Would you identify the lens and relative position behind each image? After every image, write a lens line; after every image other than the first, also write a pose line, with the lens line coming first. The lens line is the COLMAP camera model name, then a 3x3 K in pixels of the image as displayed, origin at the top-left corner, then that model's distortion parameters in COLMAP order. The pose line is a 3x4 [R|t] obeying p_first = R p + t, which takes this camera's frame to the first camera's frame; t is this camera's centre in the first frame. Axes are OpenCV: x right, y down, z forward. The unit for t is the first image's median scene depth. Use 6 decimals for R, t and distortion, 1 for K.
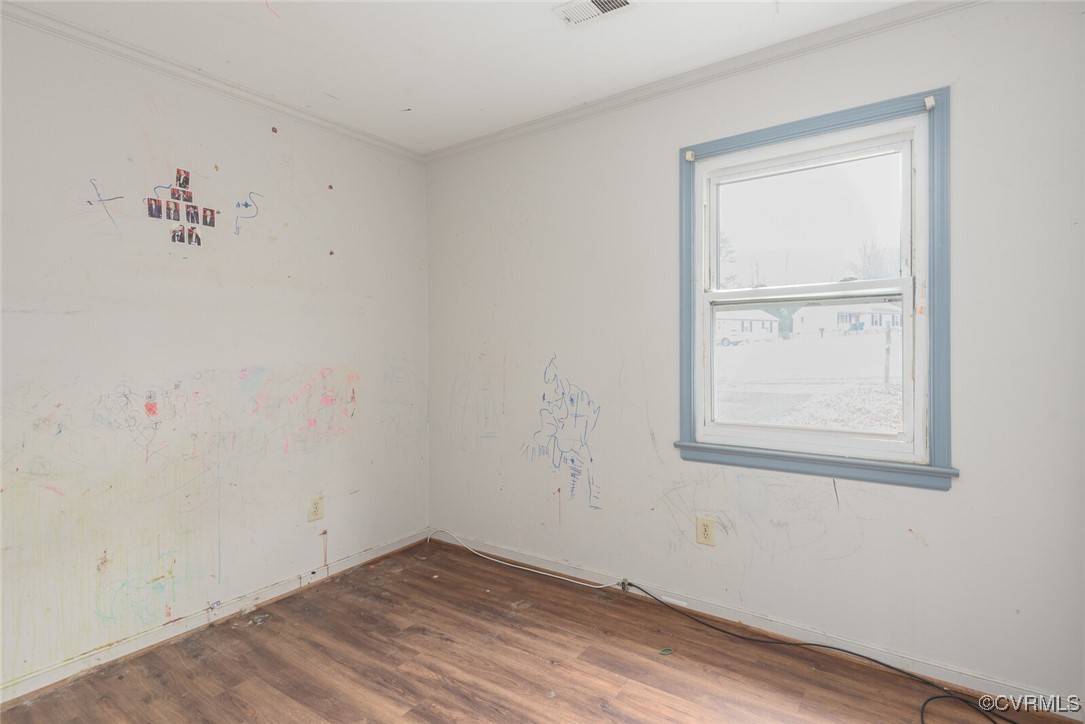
lens RADIAL K [[516.4, 0, 537.7], [0, 516.4, 356.2], [0, 0, 1]] dist [0.050757, -0.021393]
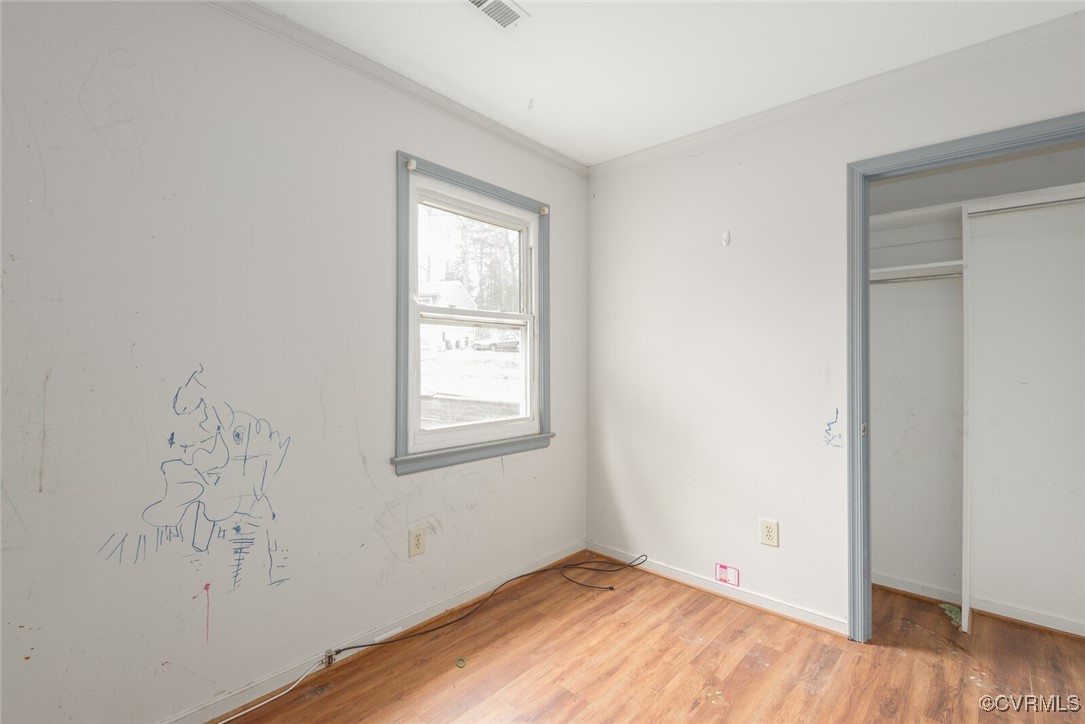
lens RADIAL K [[516.4, 0, 537.7], [0, 516.4, 356.2], [0, 0, 1]] dist [0.050757, -0.021393]
pose [[0.122049, 0.019385, 0.992335, -0.621753], [0.010474, 0.999728, -0.020817, 0.002951], [-0.992469, 0.012934, 0.121813, 0.614912]]
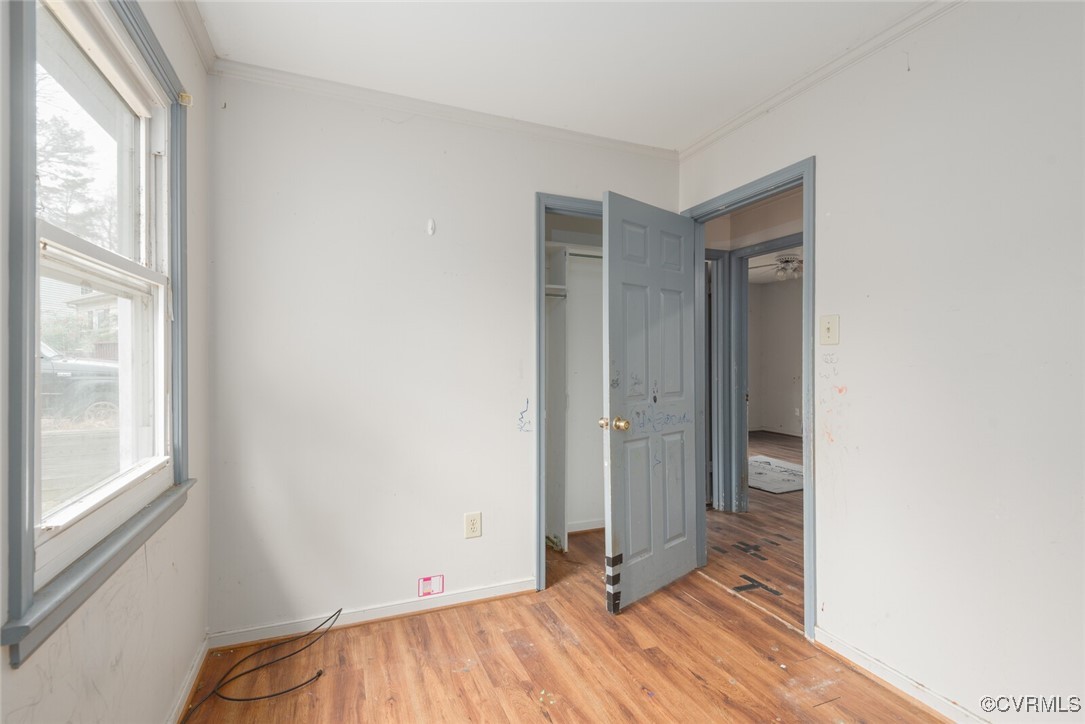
lens RADIAL K [[516.4, 0, 537.7], [0, 516.4, 356.2], [0, 0, 1]] dist [0.050757, -0.021393]
pose [[-0.854128, 0.009239, 0.519981, -0.211962], [0.012226, 0.999923, 0.002316, -0.008685], [-0.519919, 0.008336, -0.854175, 1.102400]]
